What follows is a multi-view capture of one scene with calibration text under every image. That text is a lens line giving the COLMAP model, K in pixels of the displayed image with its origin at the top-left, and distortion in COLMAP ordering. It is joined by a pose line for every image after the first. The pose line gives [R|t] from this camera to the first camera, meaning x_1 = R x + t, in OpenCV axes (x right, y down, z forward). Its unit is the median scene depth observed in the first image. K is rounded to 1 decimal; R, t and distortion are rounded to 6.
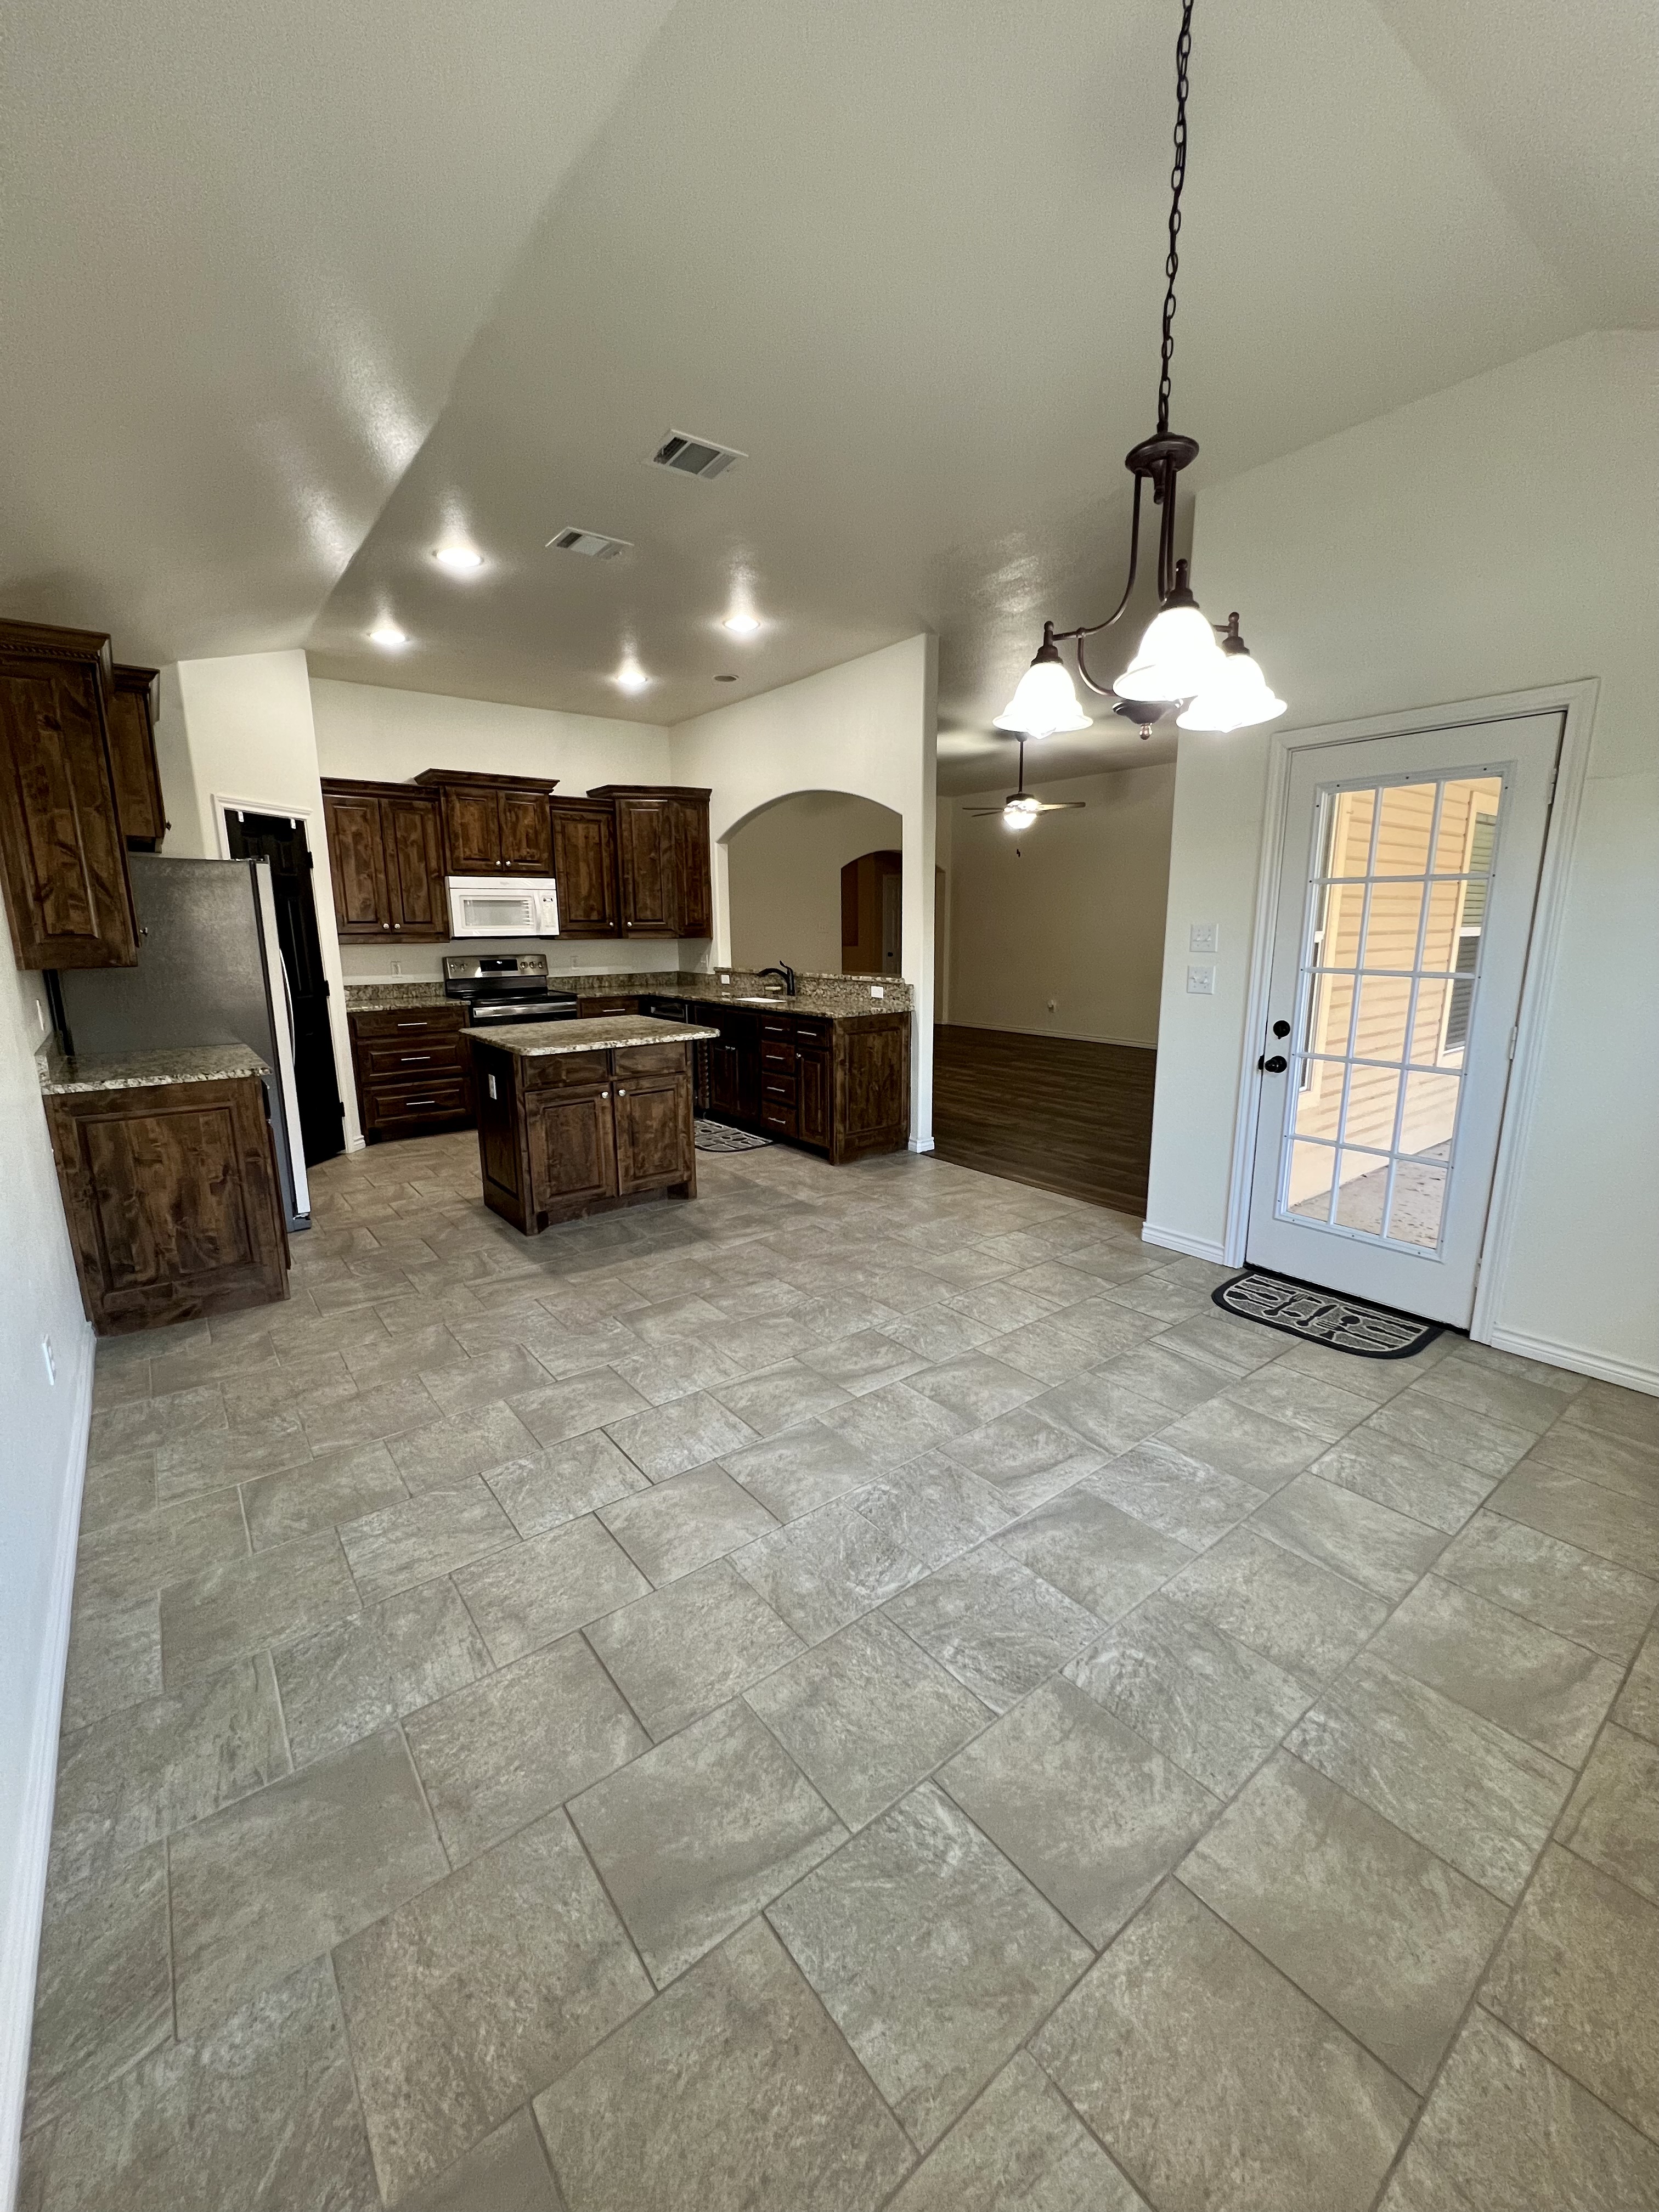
lens RADIAL K [[883.5, 0, 834.1], [0, 883.5, 1100.1], [0, 0, 1]] dist [-0.000025, -0.000625]
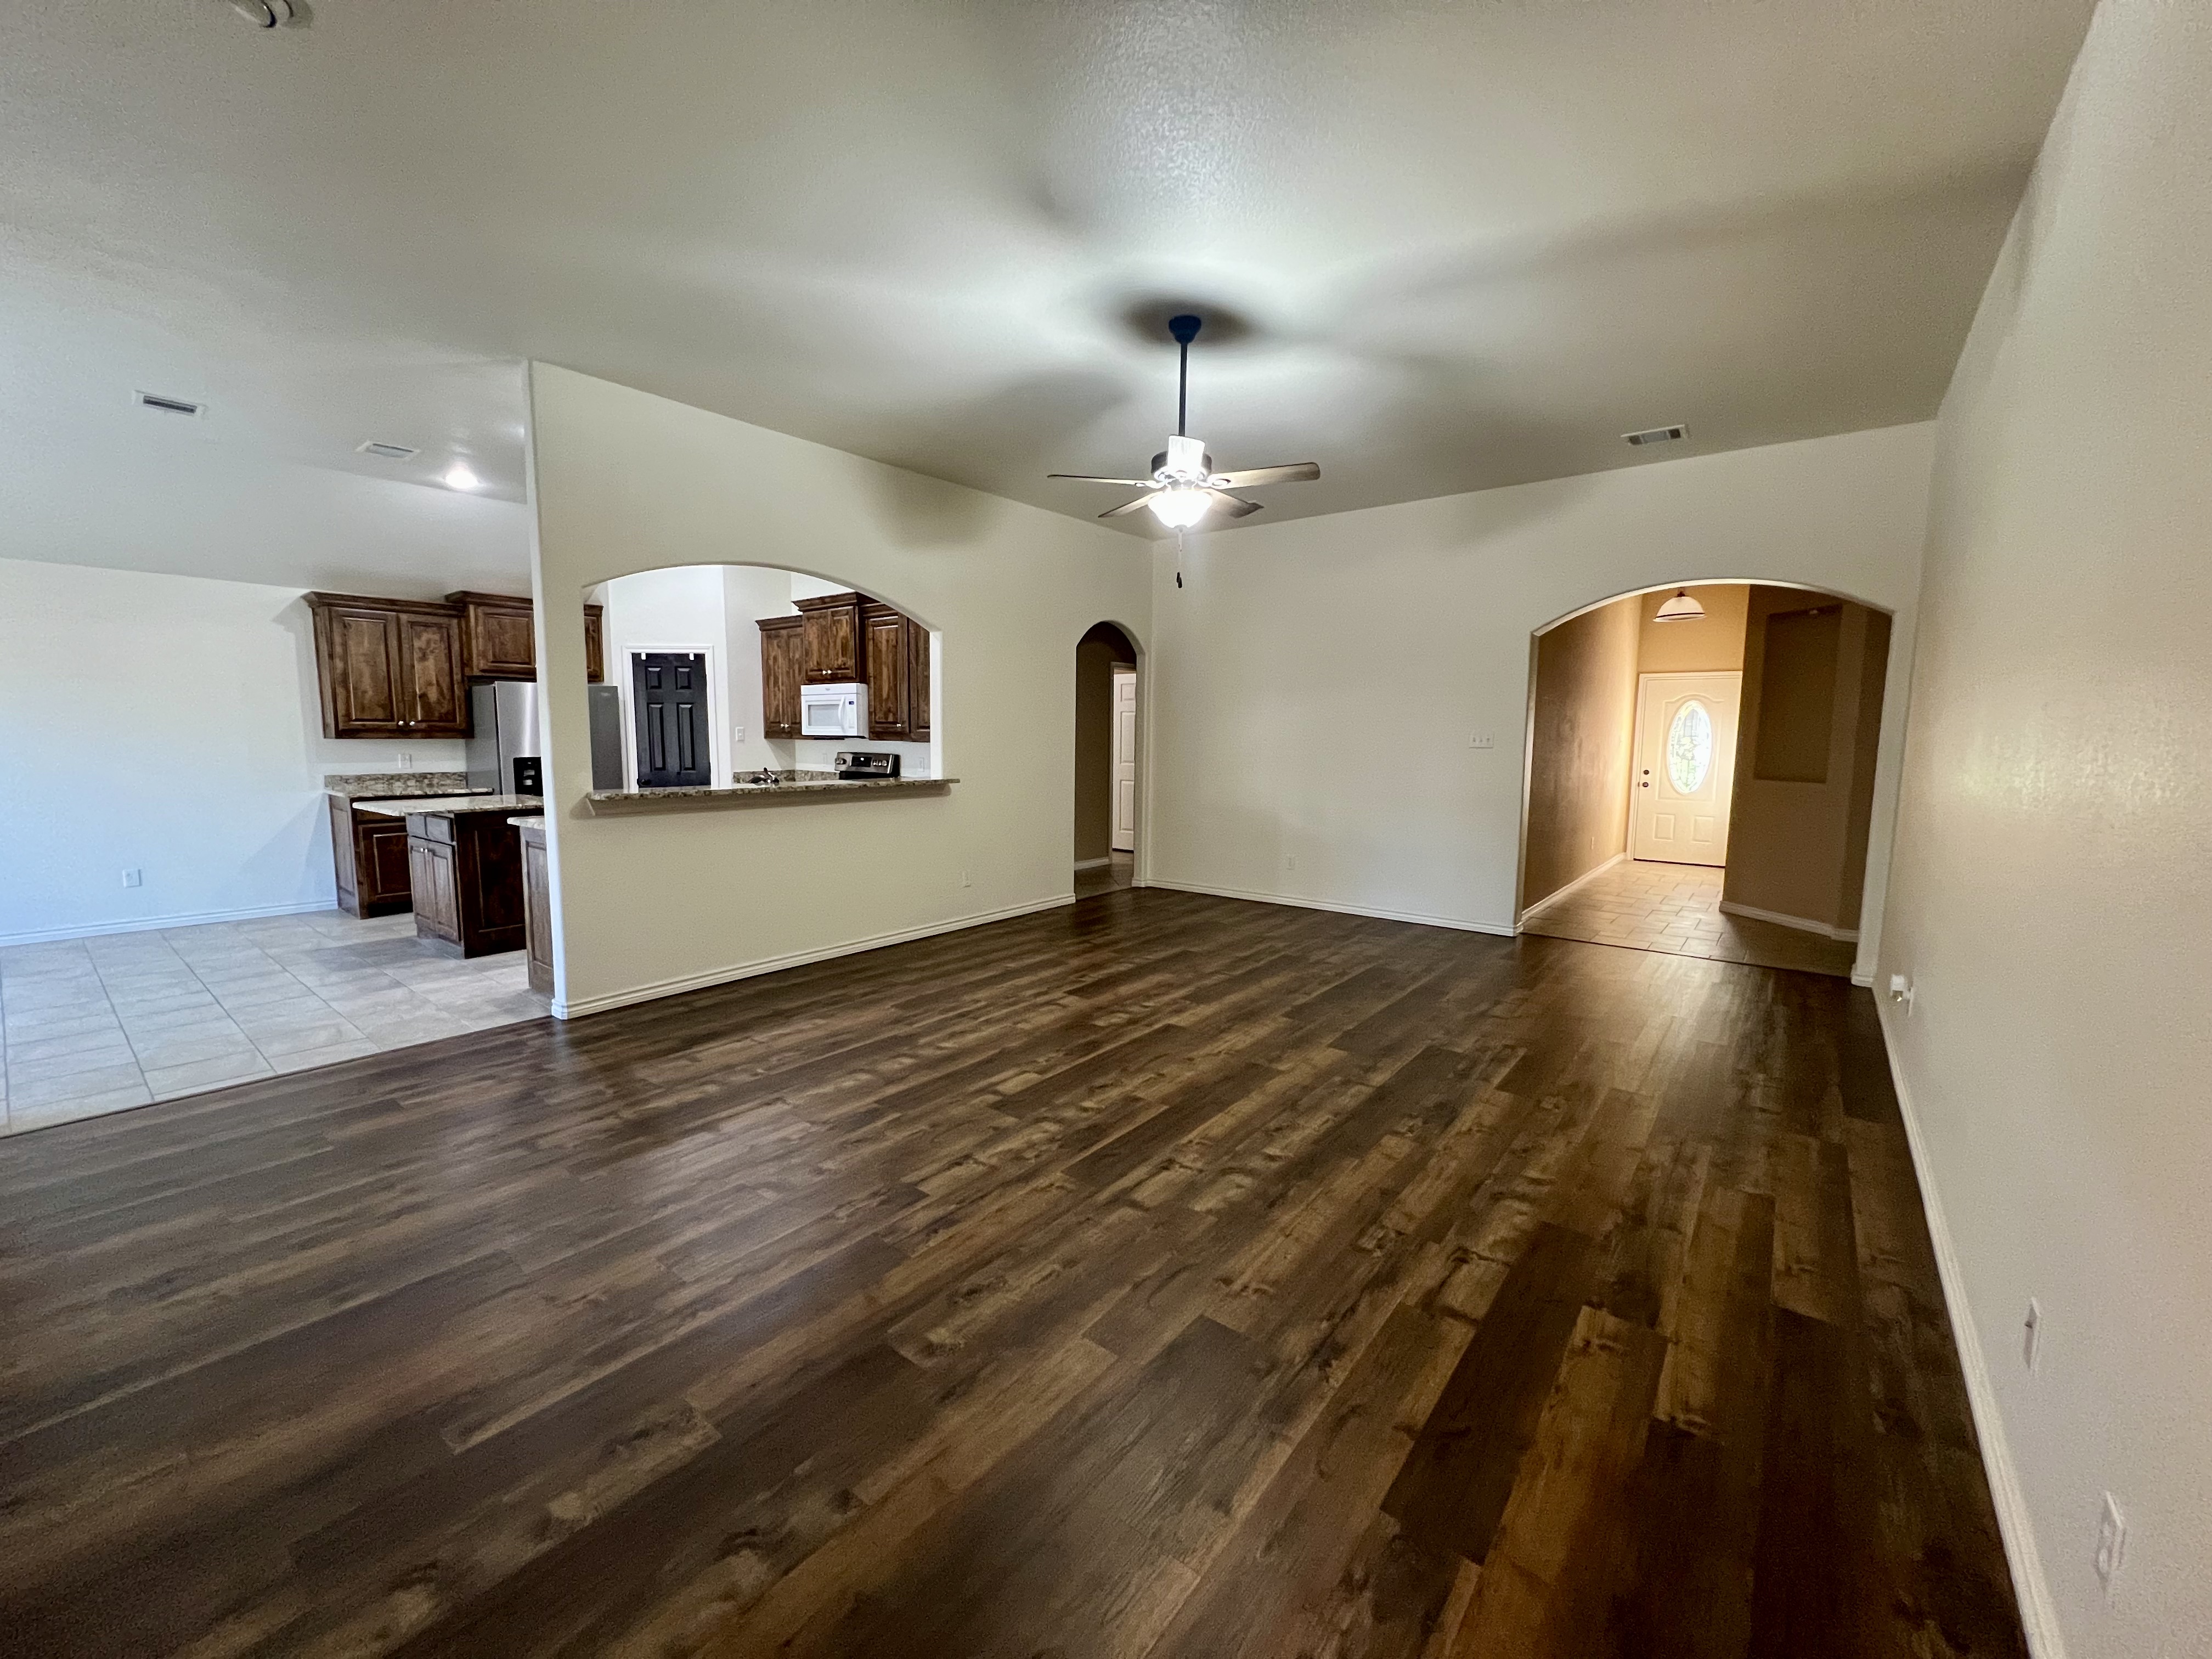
lens RADIAL K [[883.5, 0, 1101.9], [0, 883.5, 829.4], [0, 0, 1]] dist [-0.000025, -0.000625]
pose [[0.227392, 0.116496, -0.966810, 1.668111], [-0.202238, 0.976822, 0.070136, -0.447005], [0.952572, 0.179577, 0.245682, 2.205496]]
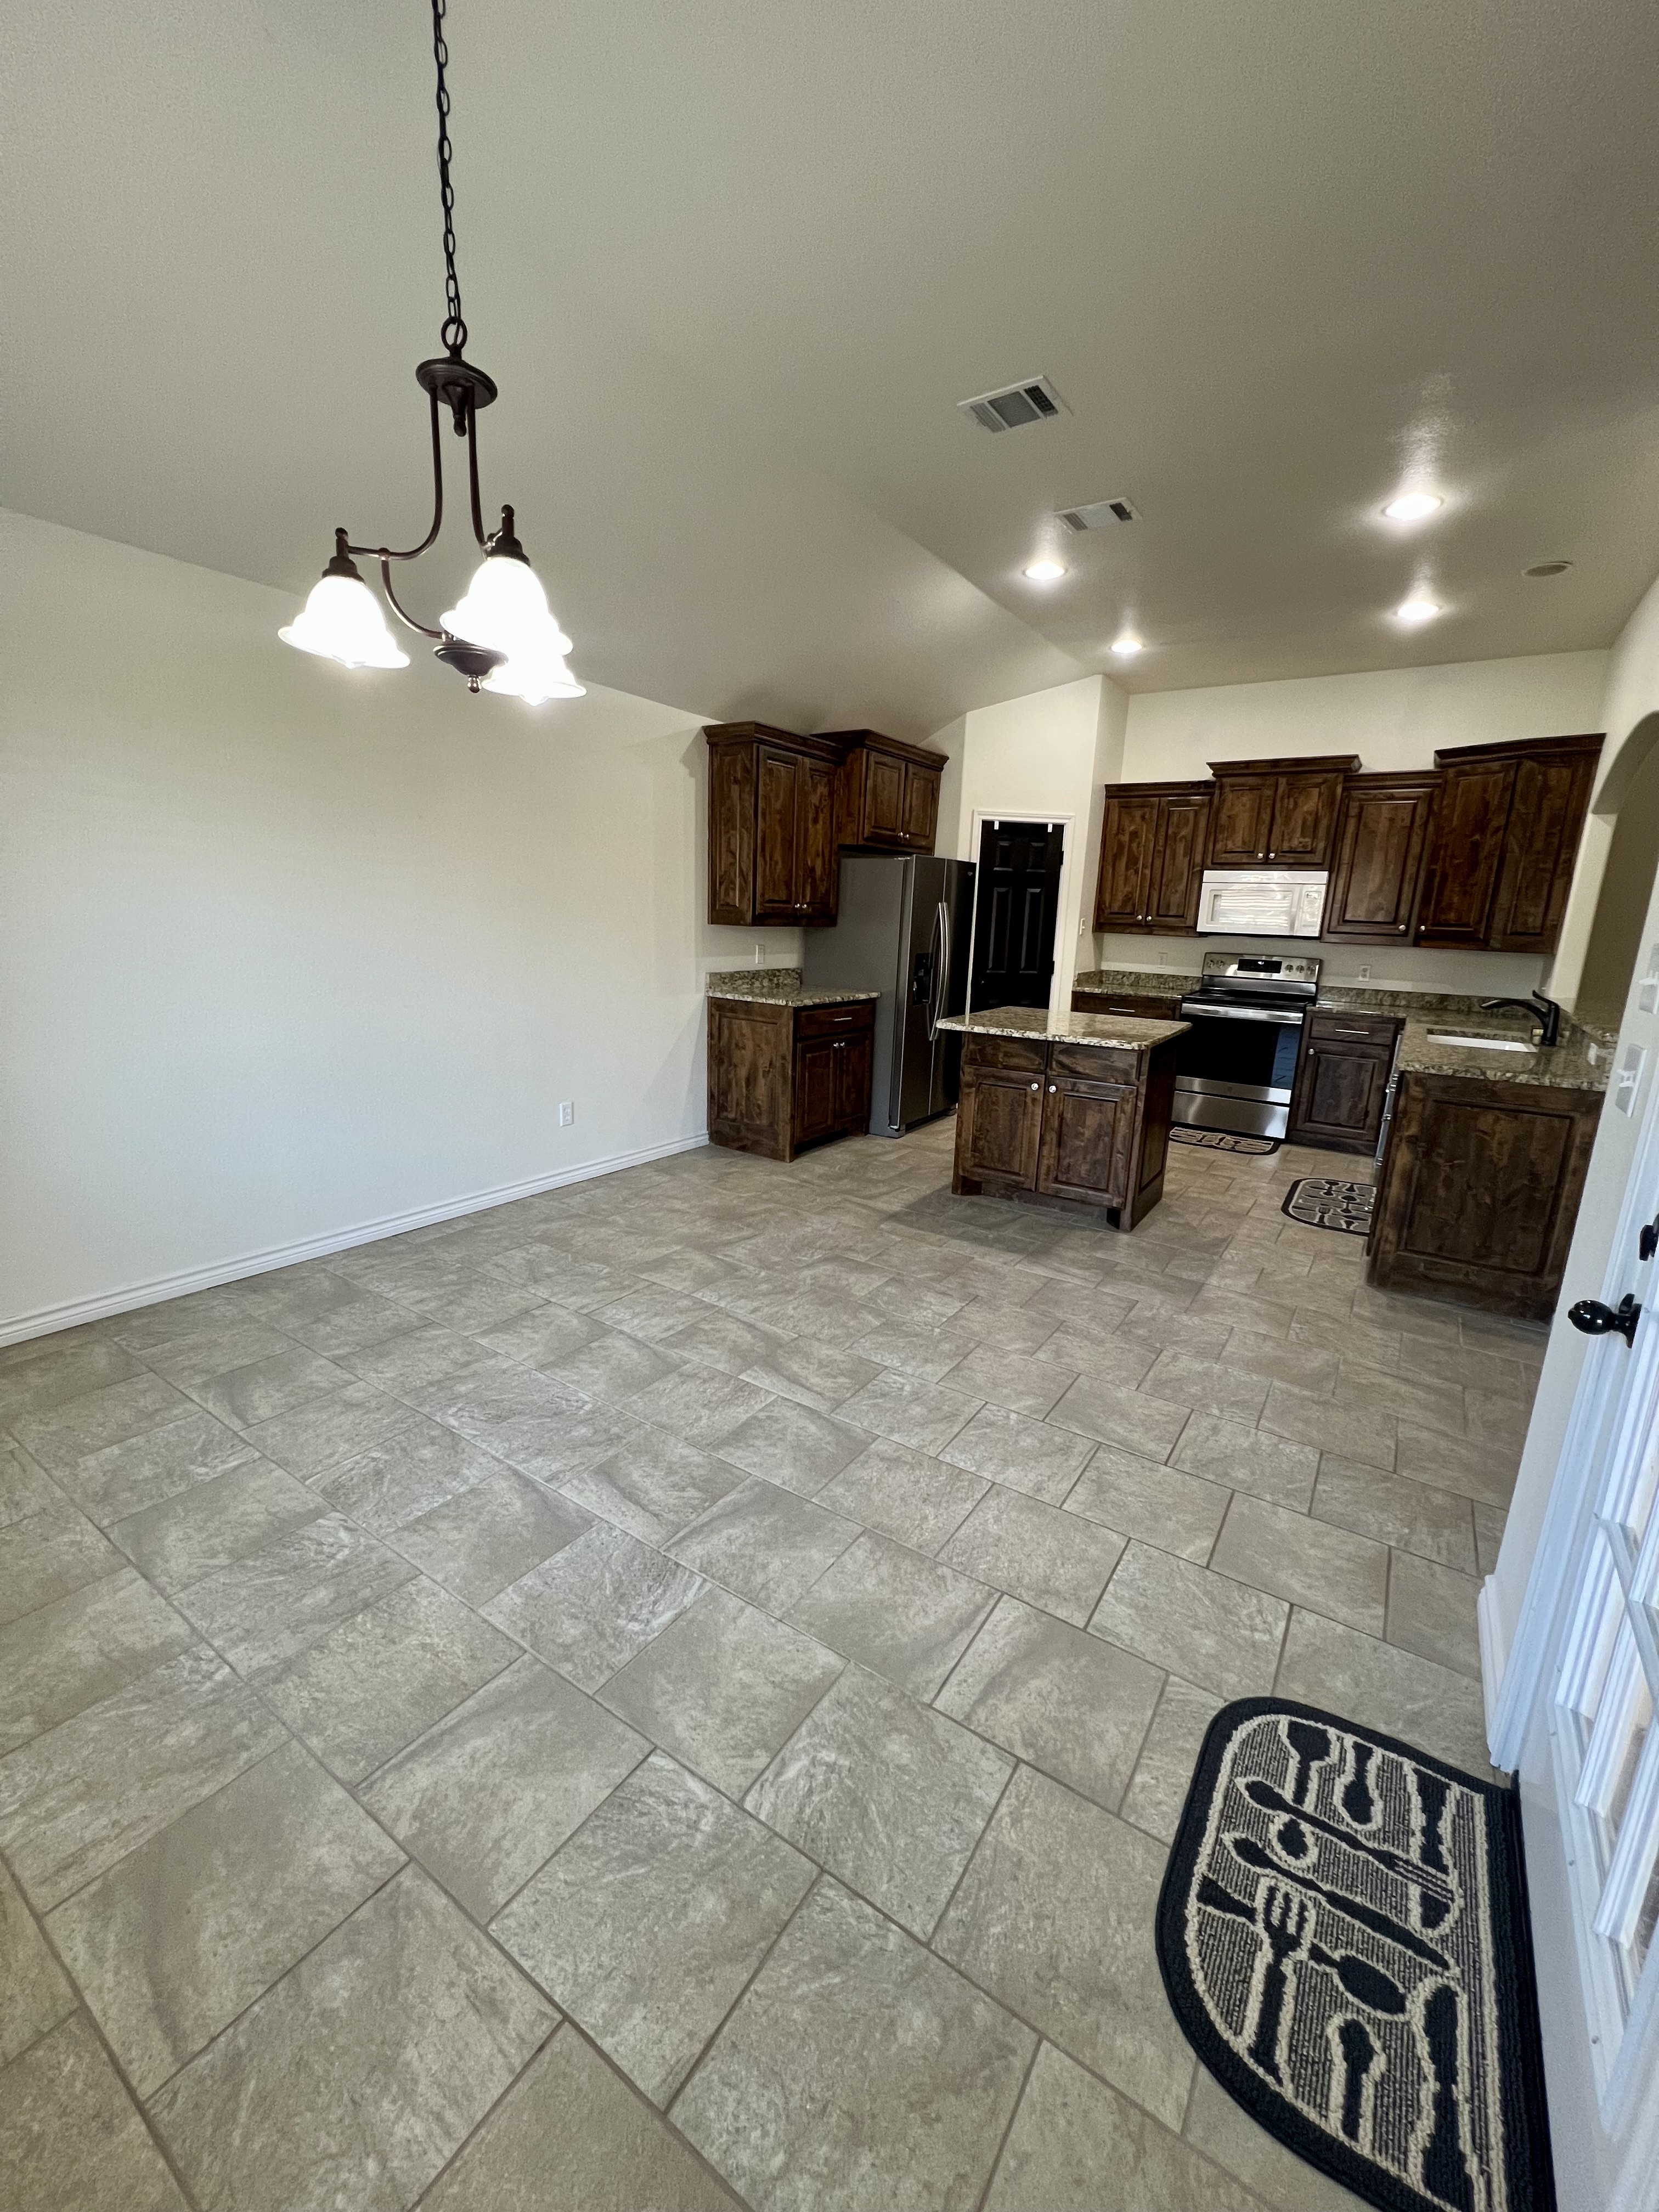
lens RADIAL K [[883.5, 0, 837.4], [0, 883.5, 1103.5], [0, 0, 1]] dist [-0.000025, -0.000625]
pose [[0.314573, 0.224664, -0.922264, 0.794463], [-0.226254, 0.961331, 0.157009, -0.125341], [0.921875, 0.159275, 0.353240, 0.608620]]
